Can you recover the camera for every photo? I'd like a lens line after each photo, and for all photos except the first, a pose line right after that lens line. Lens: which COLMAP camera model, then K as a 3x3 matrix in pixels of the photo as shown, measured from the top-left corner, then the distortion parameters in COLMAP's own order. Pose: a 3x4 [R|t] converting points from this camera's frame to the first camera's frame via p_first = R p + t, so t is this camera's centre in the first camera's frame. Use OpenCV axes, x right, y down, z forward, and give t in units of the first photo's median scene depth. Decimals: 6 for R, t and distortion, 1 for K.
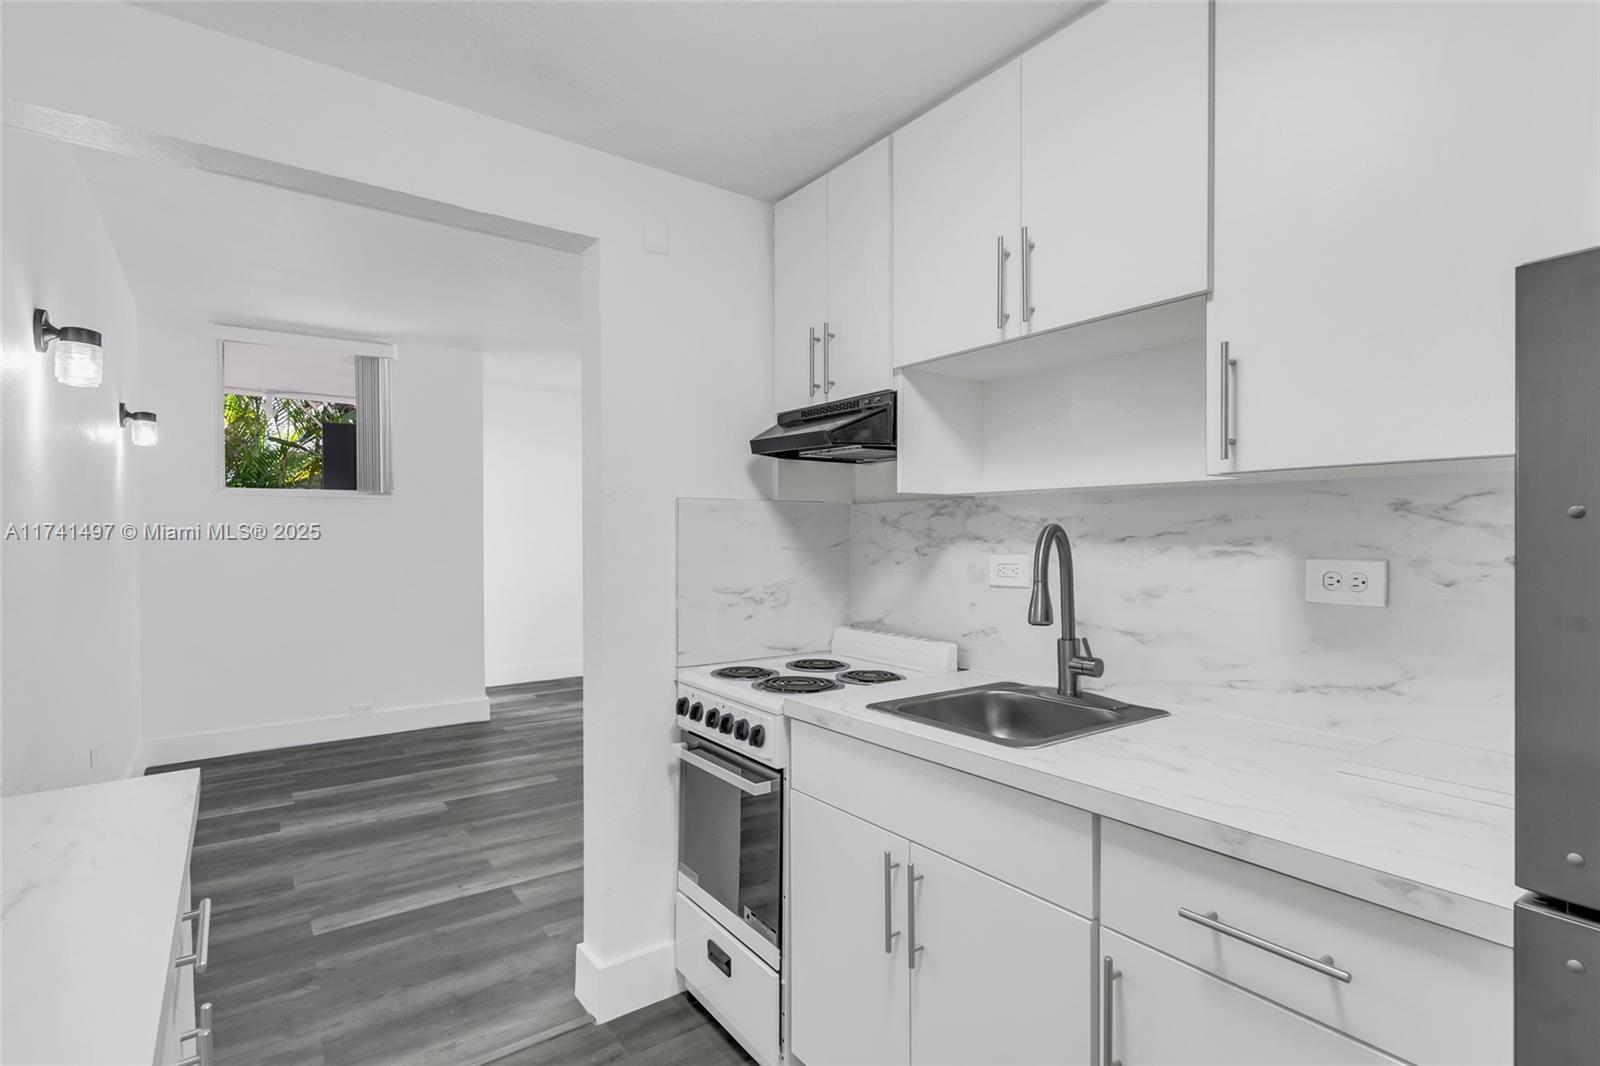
lens RADIAL K [[790.5, 0, 800.0], [0, 790.5, 533.0], [0, 0, 1]] dist [-0.000814, -0.000104]
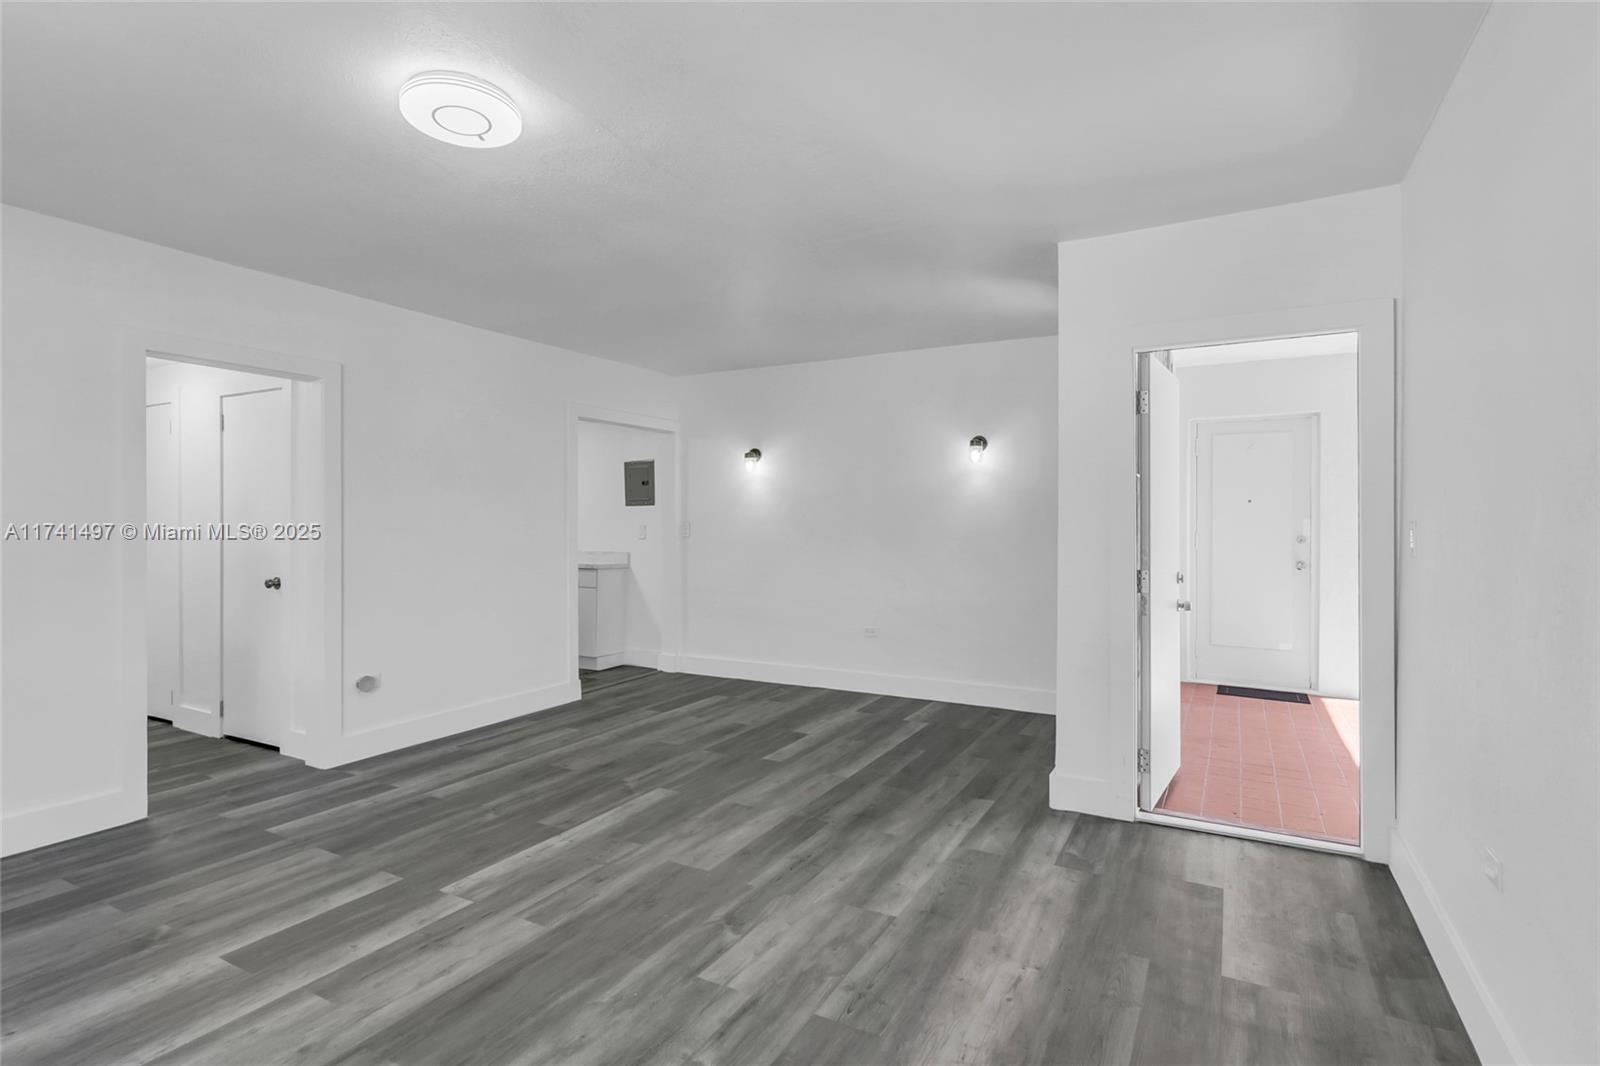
lens RADIAL K [[790.5, 0, 800.0], [0, 790.5, 533.0], [0, 0, 1]] dist [-0.000814, -0.000104]
pose [[-0.892036, 0.006580, -0.451916, 0.126416], [0.000243, 0.999901, 0.014081, -0.004253], [0.451964, 0.012451, -0.891949, 1.946919]]
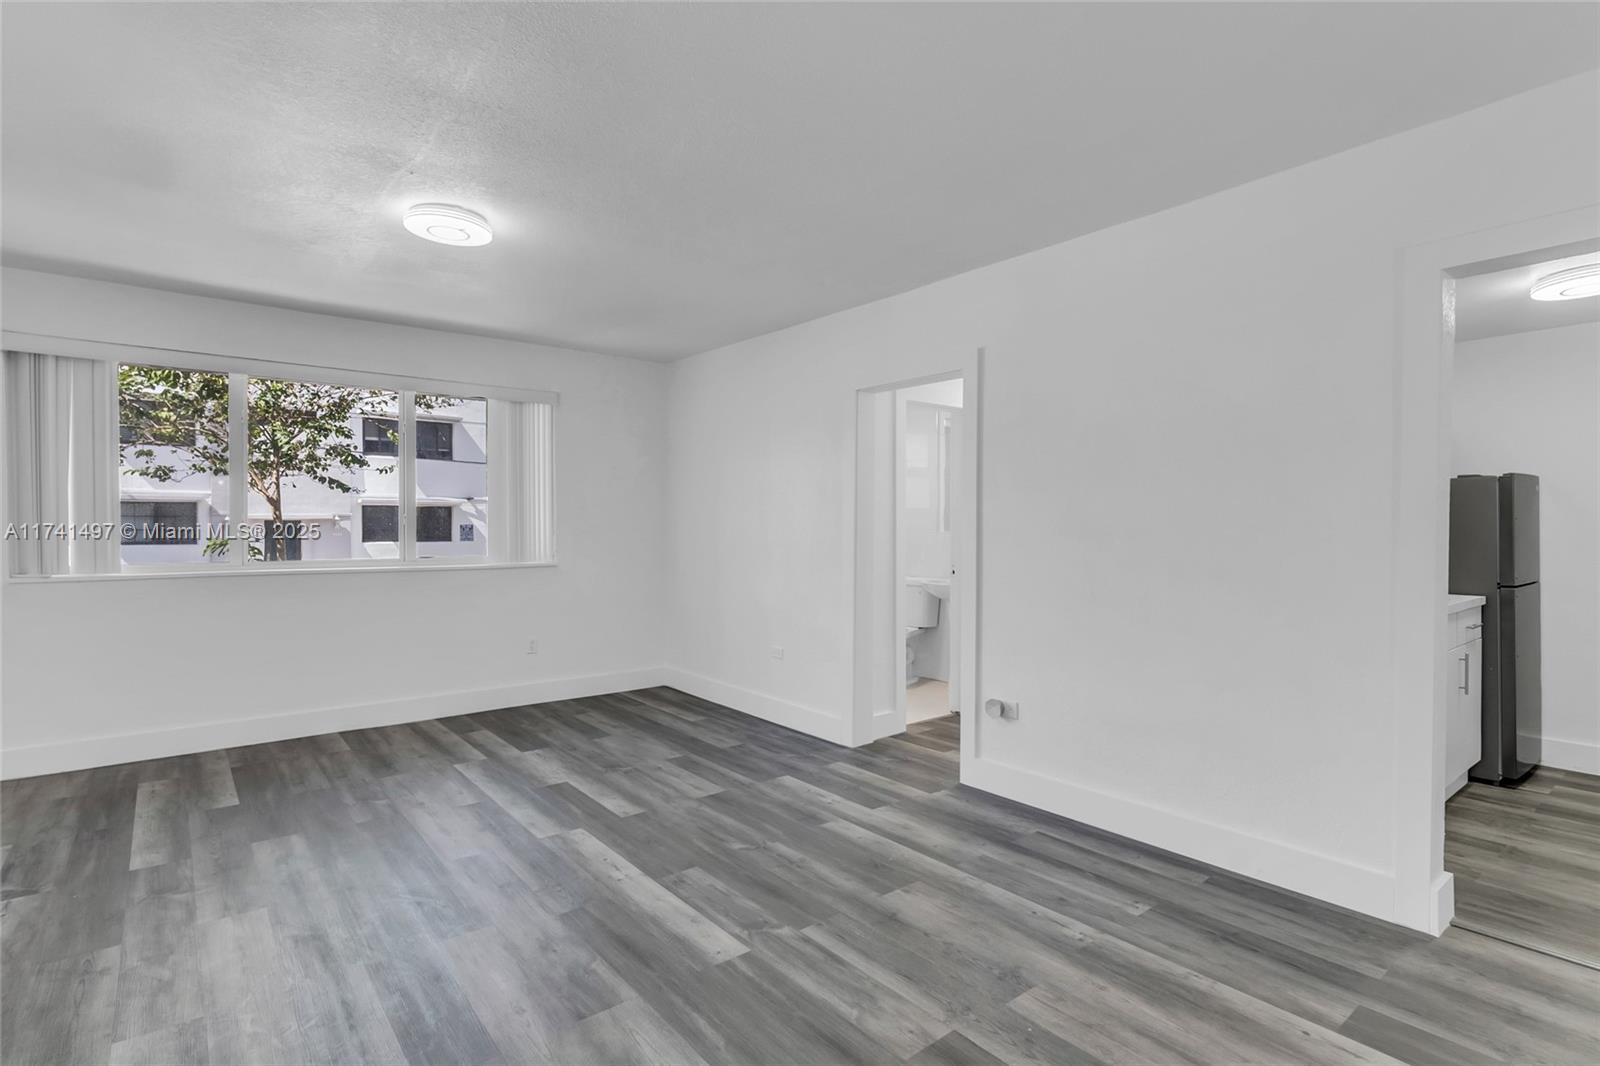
lens RADIAL K [[800.8, 0, 774.2], [0, 800.8, 530.9], [0, 0, 1]] dist [0.001290, -0.000019]
pose [[-0.051946, -0.006055, 0.998632, -0.717298], [0.001178, 0.999981, 0.006125, 0.005674], [-0.998649, 0.001495, -0.051938, 1.055509]]
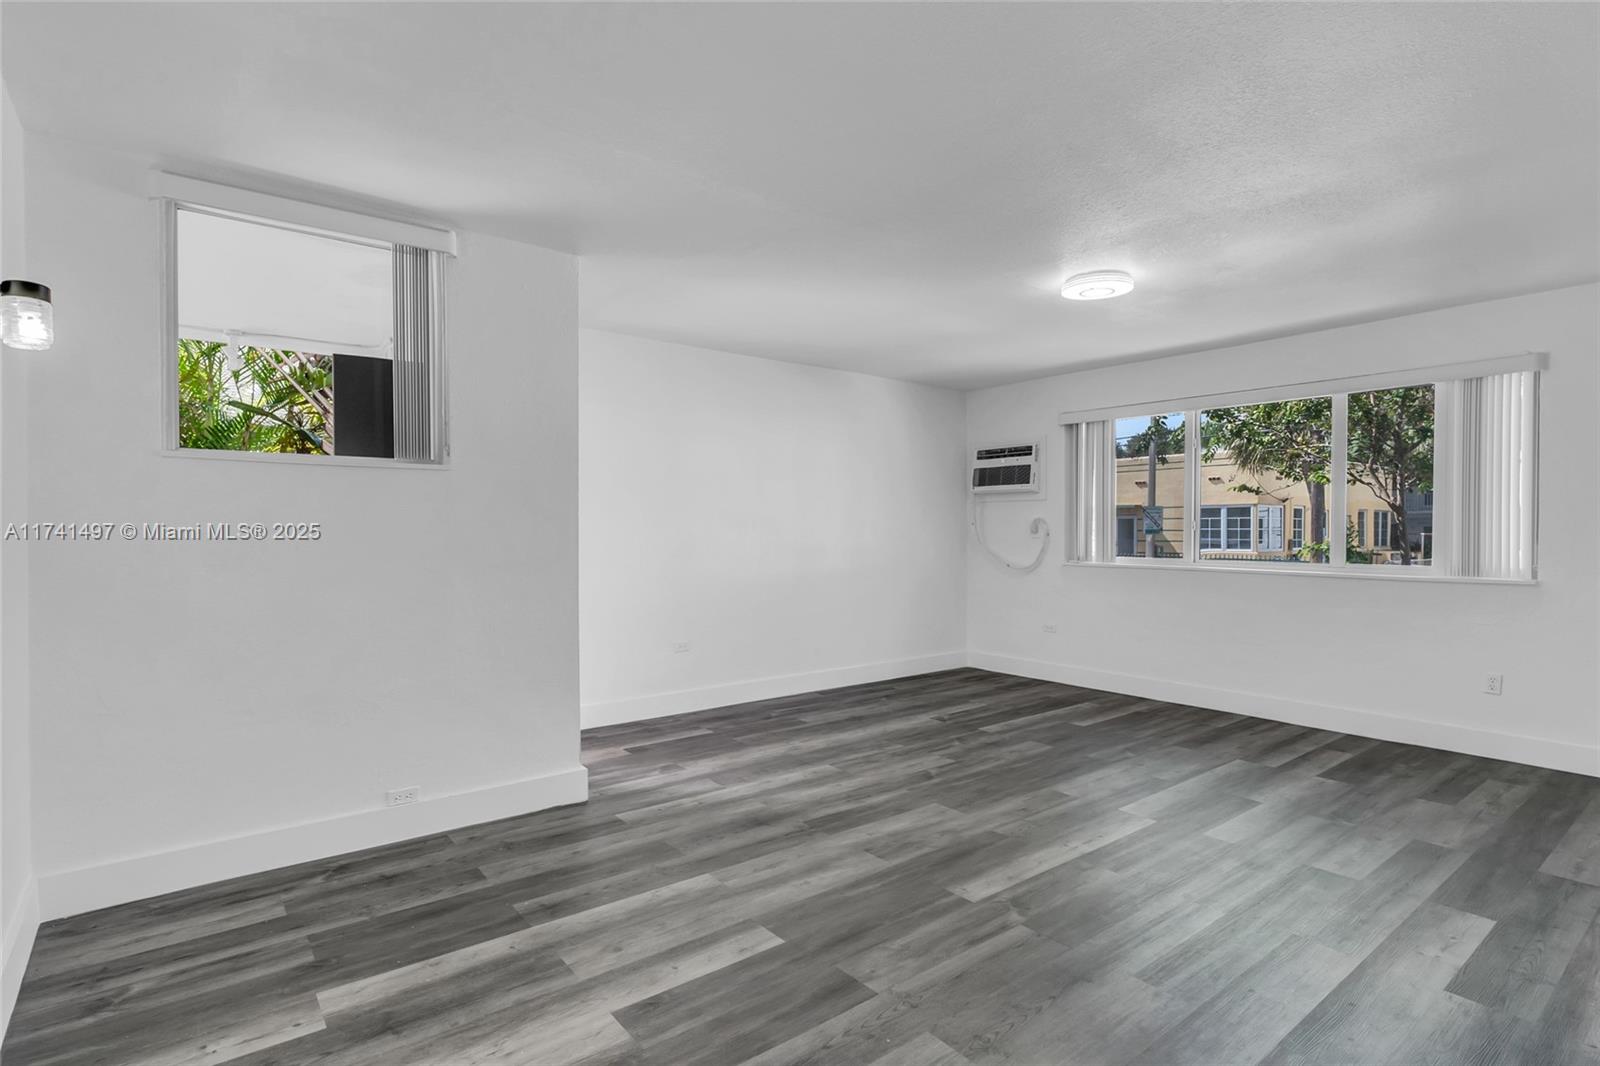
lens RADIAL K [[771.8, 0, 800.0], [0, 771.8, 533.0], [0, 0, 1]] dist [0.002951, 0.000653]
pose [[0.997967, 0.004067, 0.063608, -0.327666], [-0.004247, 0.999987, 0.002689, 0.007941], [-0.063596, -0.002954, 0.997971, 0.425064]]
